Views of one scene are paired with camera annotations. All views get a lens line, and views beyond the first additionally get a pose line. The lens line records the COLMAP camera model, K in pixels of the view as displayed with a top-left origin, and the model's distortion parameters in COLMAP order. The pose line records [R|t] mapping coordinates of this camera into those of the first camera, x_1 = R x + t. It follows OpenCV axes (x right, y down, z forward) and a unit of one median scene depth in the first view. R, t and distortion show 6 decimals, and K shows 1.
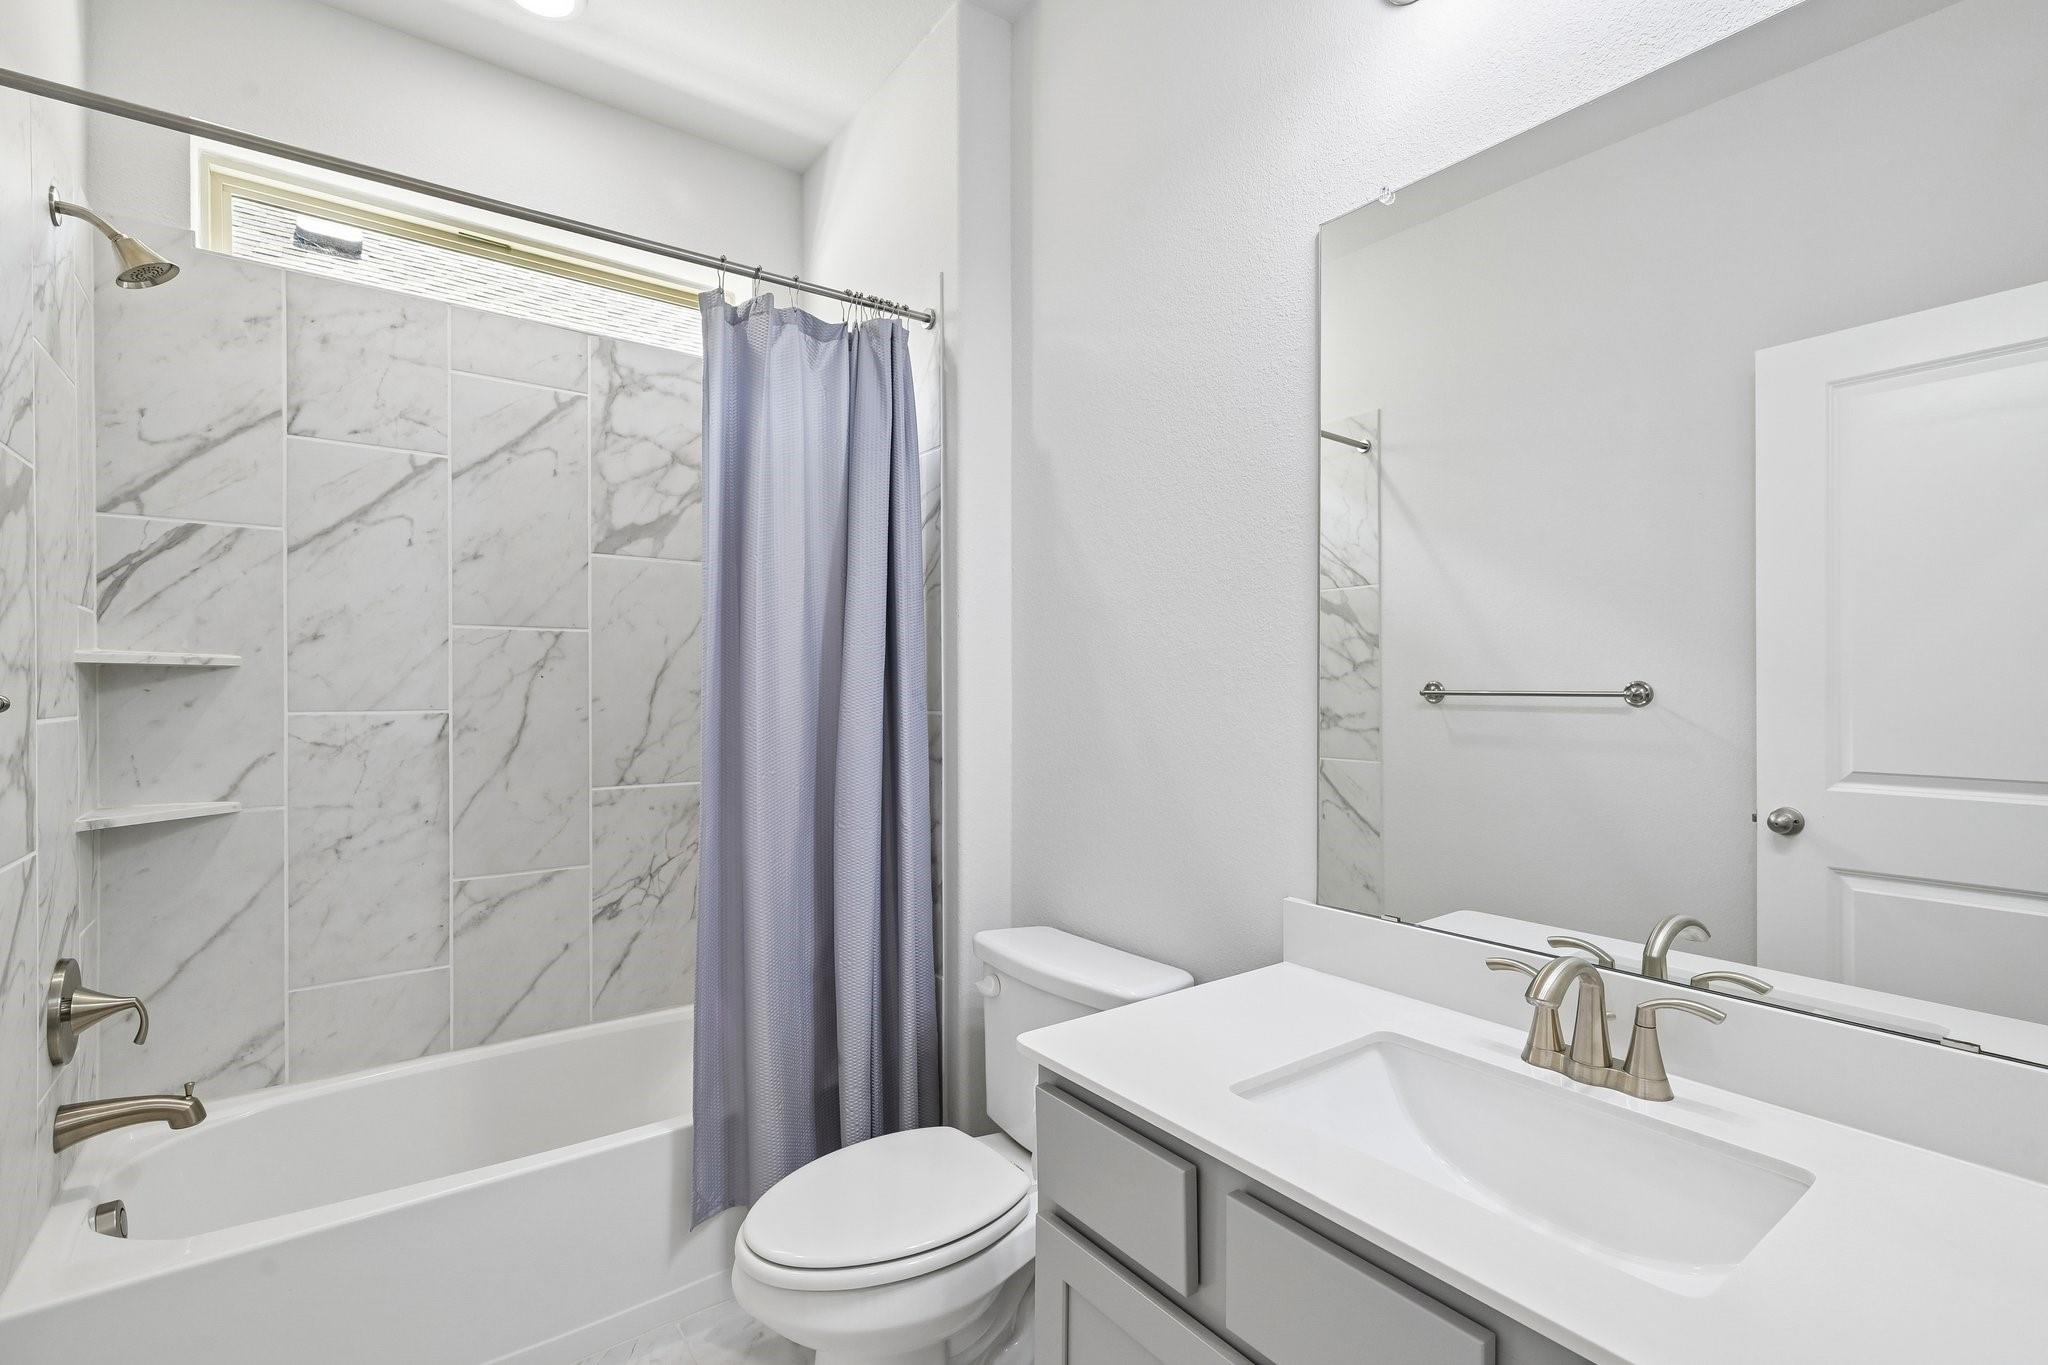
lens RADIAL K [[914.2, 0, 1024.0], [0, 914.2, 682.5], [0, 0, 1]] dist [-0.000406, 0.000904]
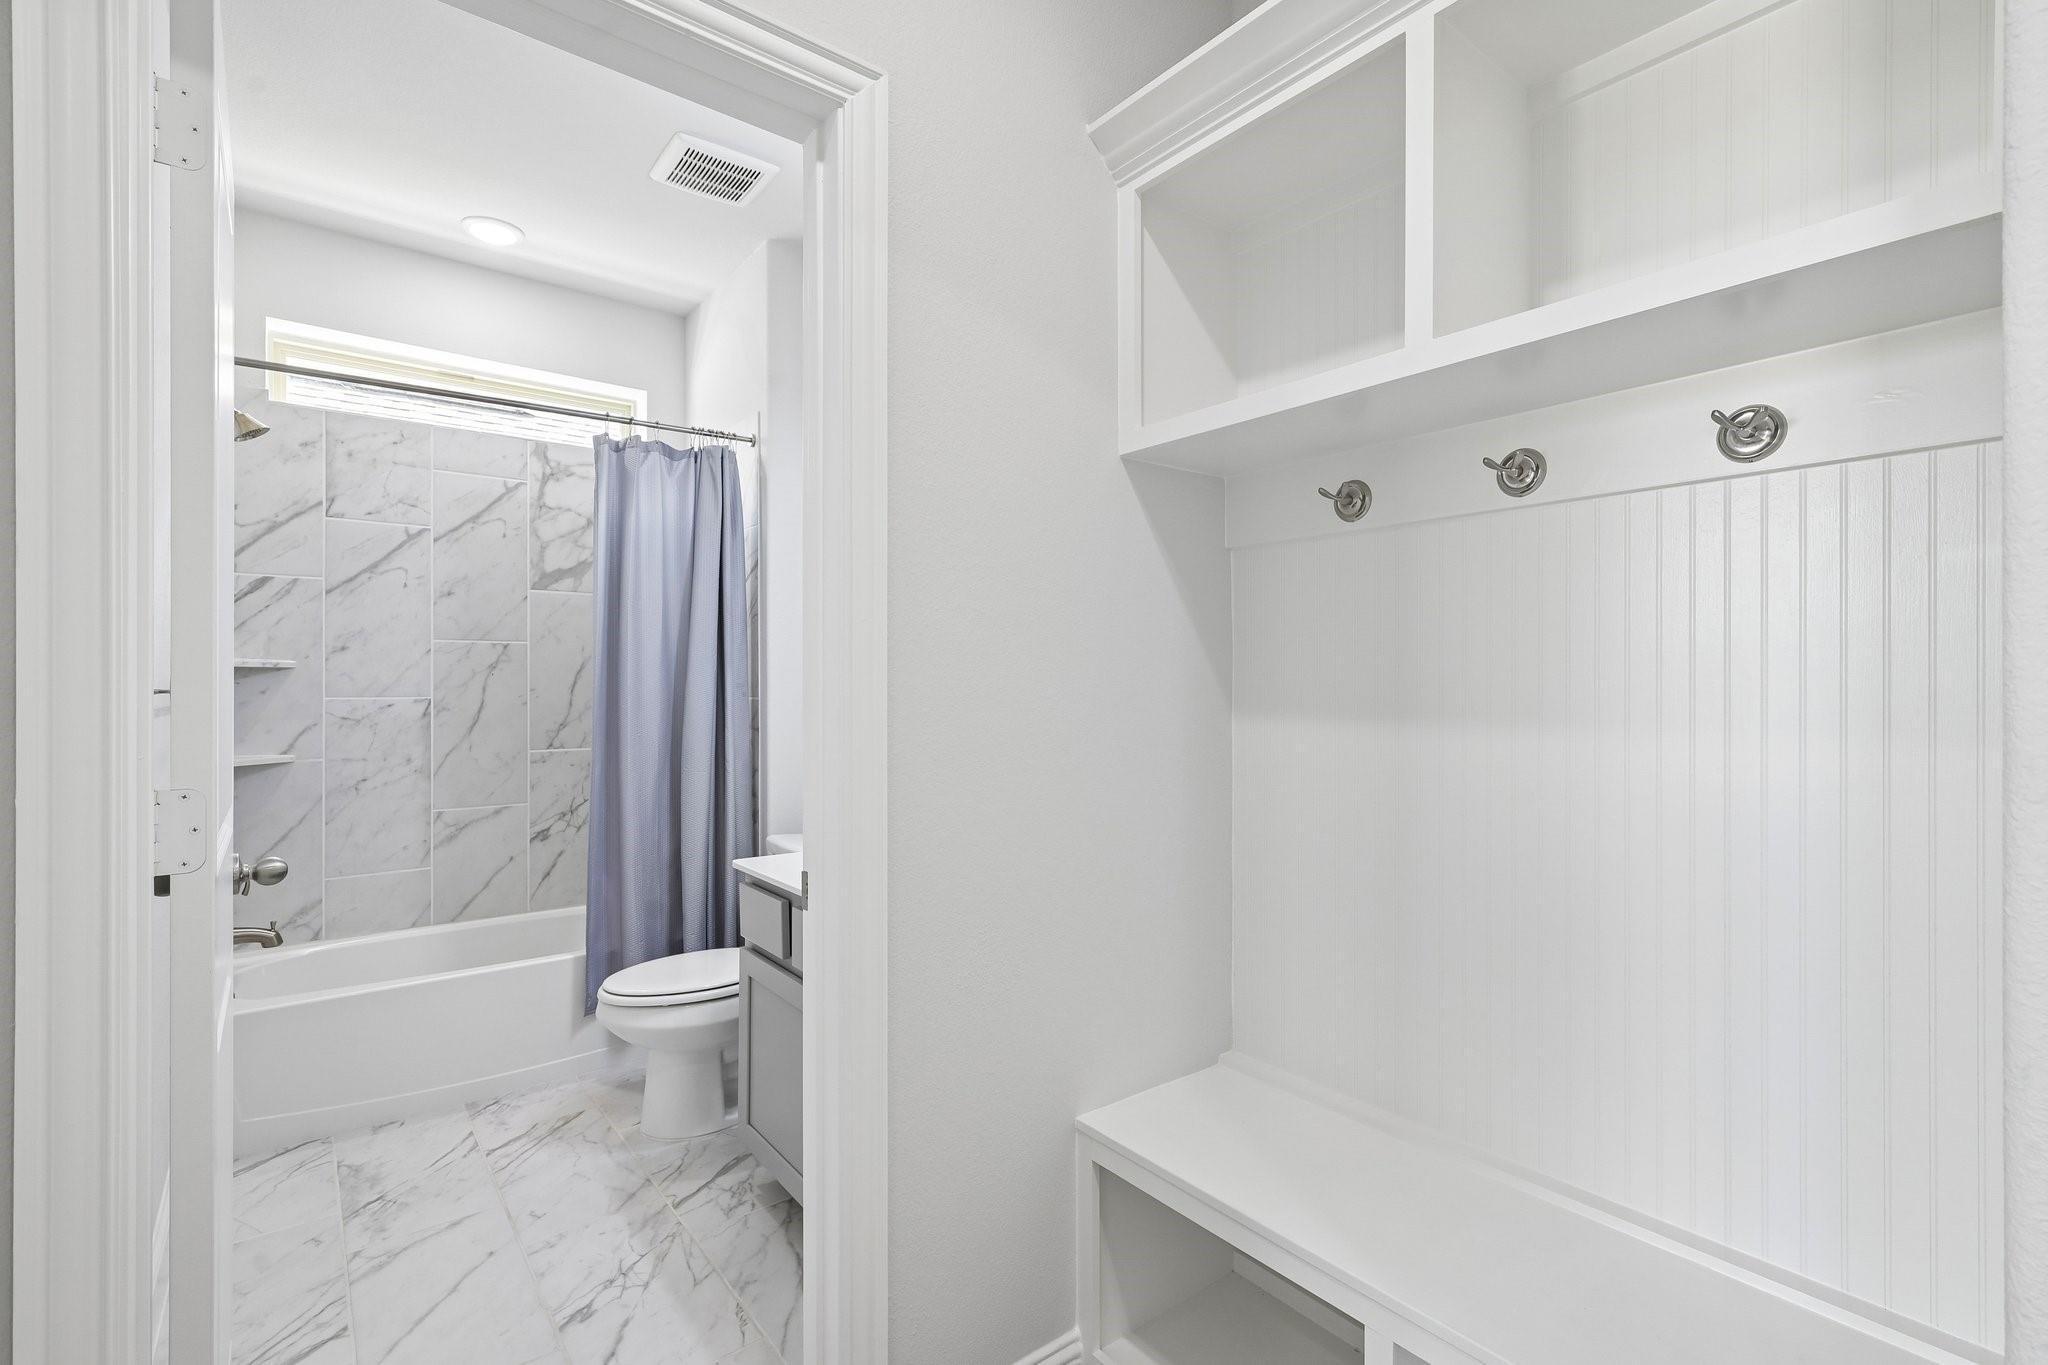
lens RADIAL K [[914.2, 0, 1024.0], [0, 914.2, 682.5], [0, 0, 1]] dist [-0.000406, 0.000904]
pose [[0.999644, 0.003736, 0.026431, 0.312222], [-0.003816, 0.999988, 0.002982, -0.001058], [-0.026419, -0.003082, 0.999646, -0.539779]]
